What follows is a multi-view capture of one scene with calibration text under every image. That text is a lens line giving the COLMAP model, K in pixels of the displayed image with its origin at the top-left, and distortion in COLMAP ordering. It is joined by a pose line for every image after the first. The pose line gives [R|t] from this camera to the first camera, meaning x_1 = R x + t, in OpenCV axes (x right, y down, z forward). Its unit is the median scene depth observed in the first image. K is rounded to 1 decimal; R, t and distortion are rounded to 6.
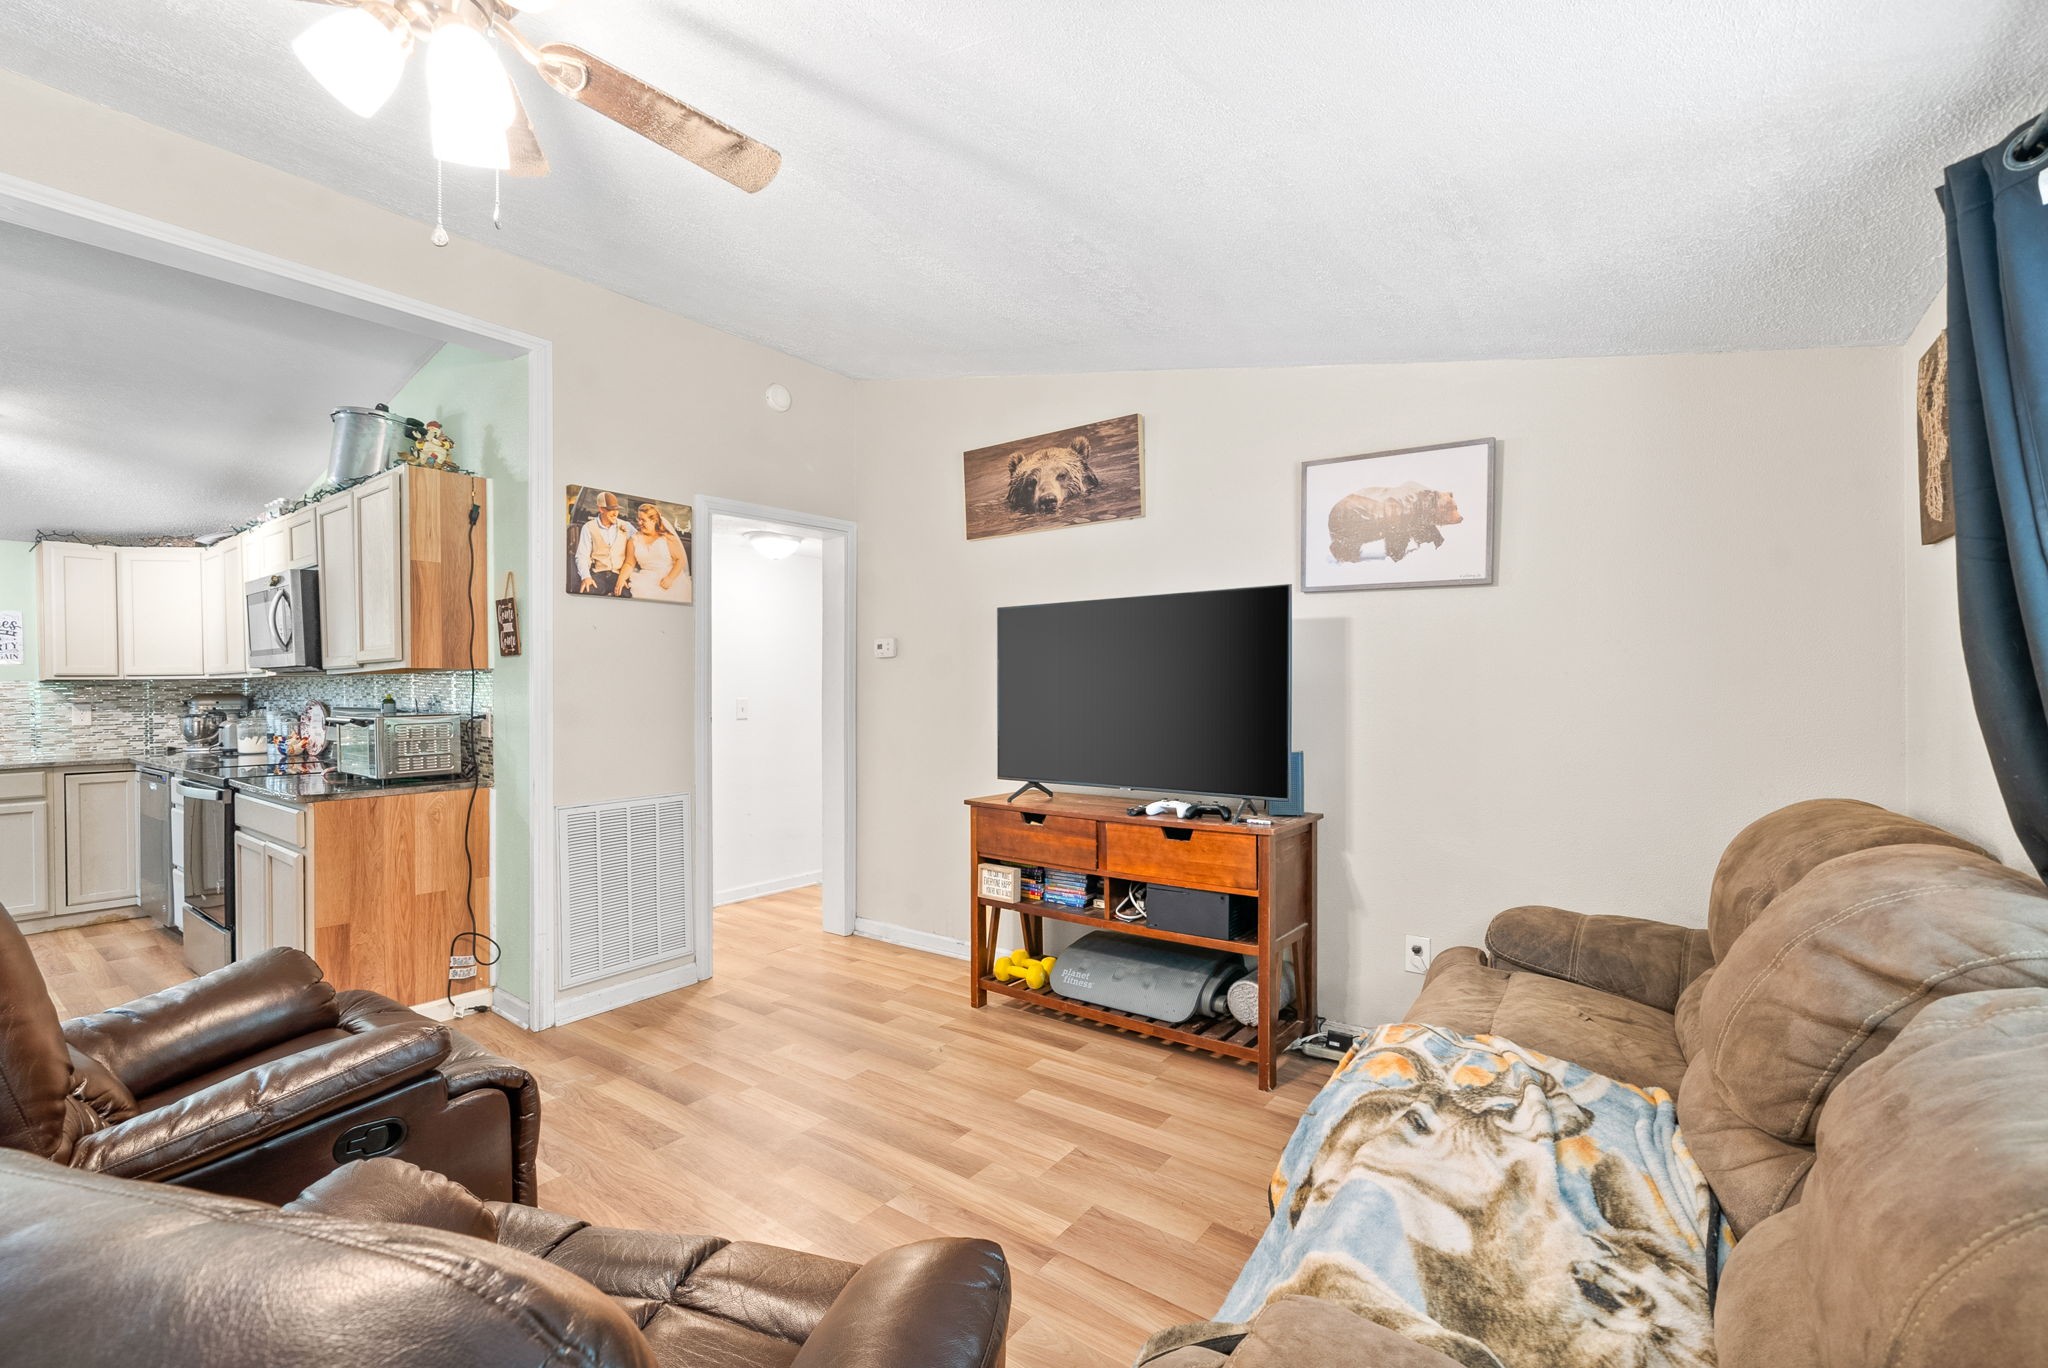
lens RADIAL K [[888.1, 0, 1024.8], [0, 888.1, 692.3], [0, 0, 1]] dist [-0.000851, -0.000870]
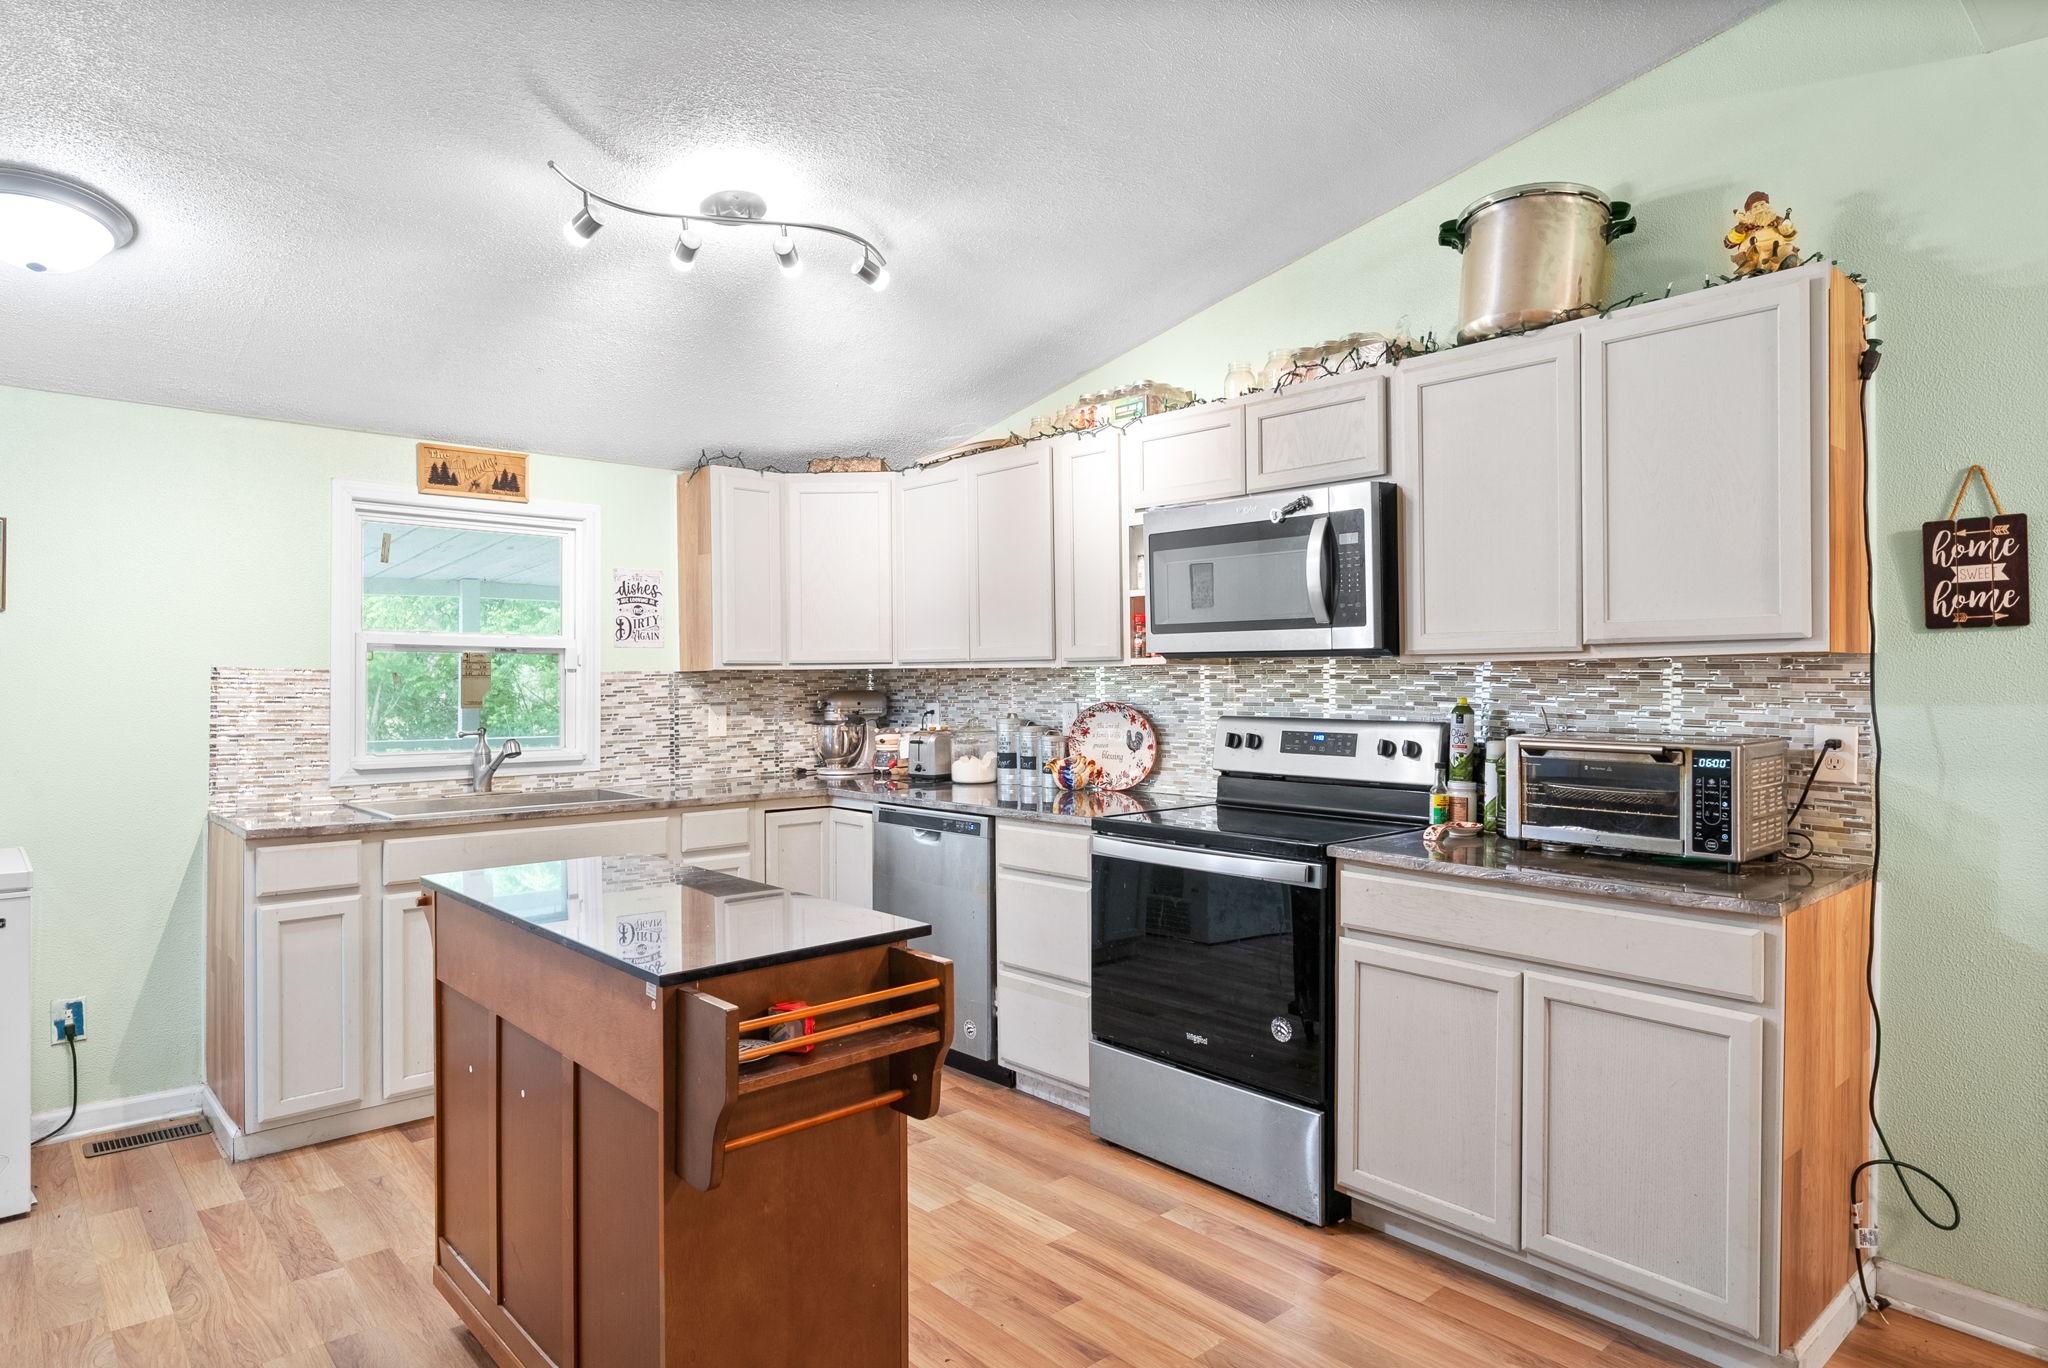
lens RADIAL K [[1173.6, 0, 1007.0], [0, 1173.6, 681.2], [0, 0, 1]] dist [0.003376, -0.000601]
pose [[0.980979, 0.005012, -0.194050, -0.967352], [-0.005782, 0.999977, -0.003406, -0.005106], [0.194028, 0.004463, 0.980986, 0.215896]]
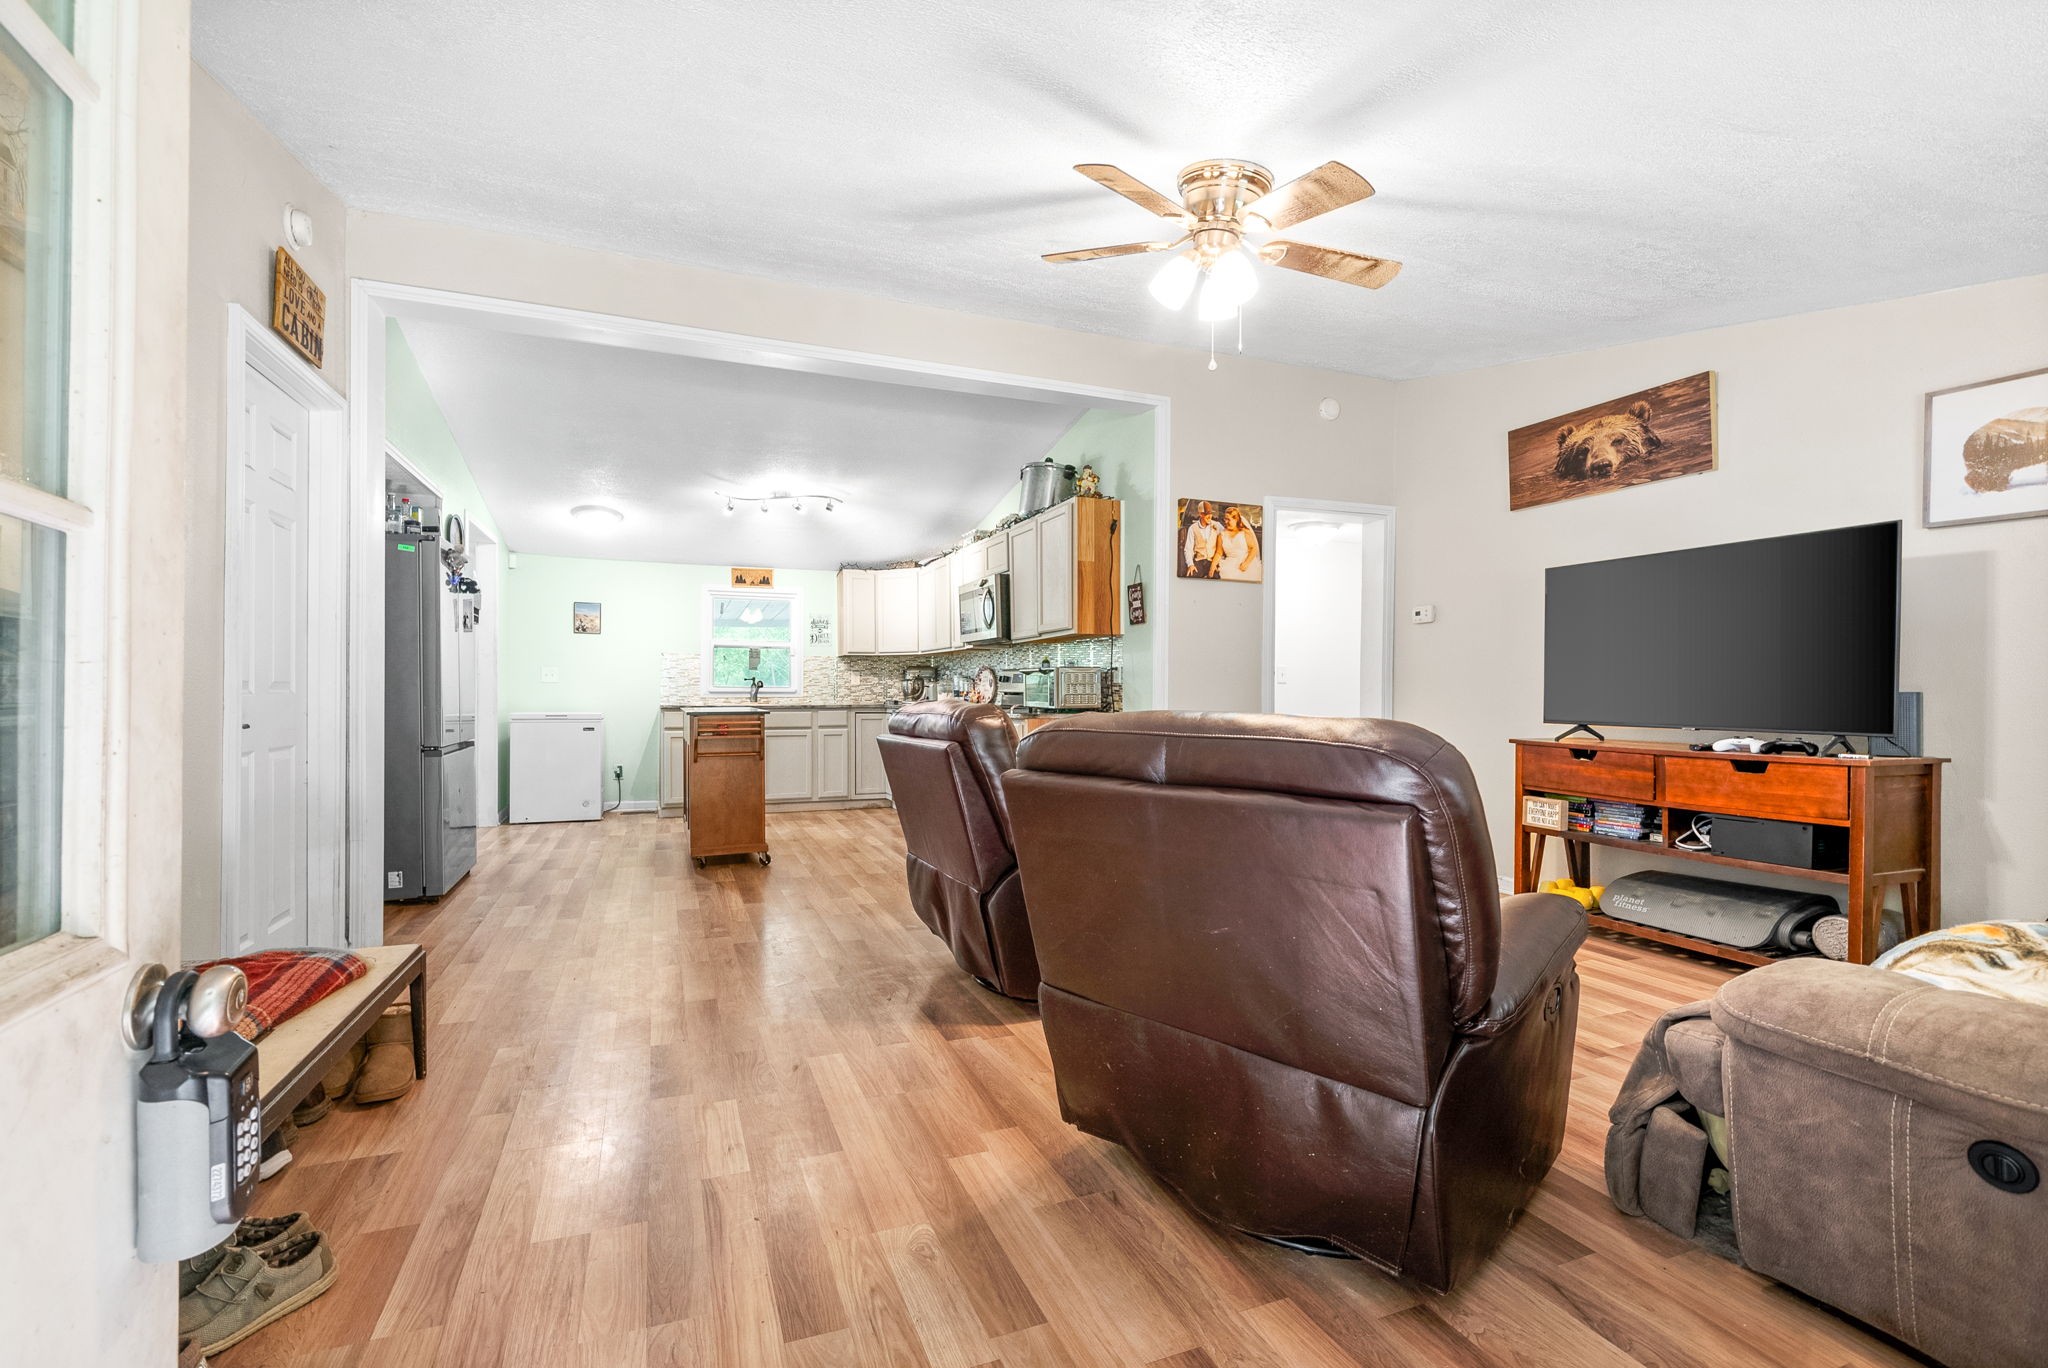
lens RADIAL K [[888.1, 0, 980.5], [0, 888.1, 693.3], [0, 0, 1]] dist [-0.000851, -0.000870]
pose [[0.841026, 0.011040, -0.540881, -0.022855], [-0.010863, 0.999935, 0.003517, 0.064515], [0.540885, 0.002918, 0.841091, -0.314251]]
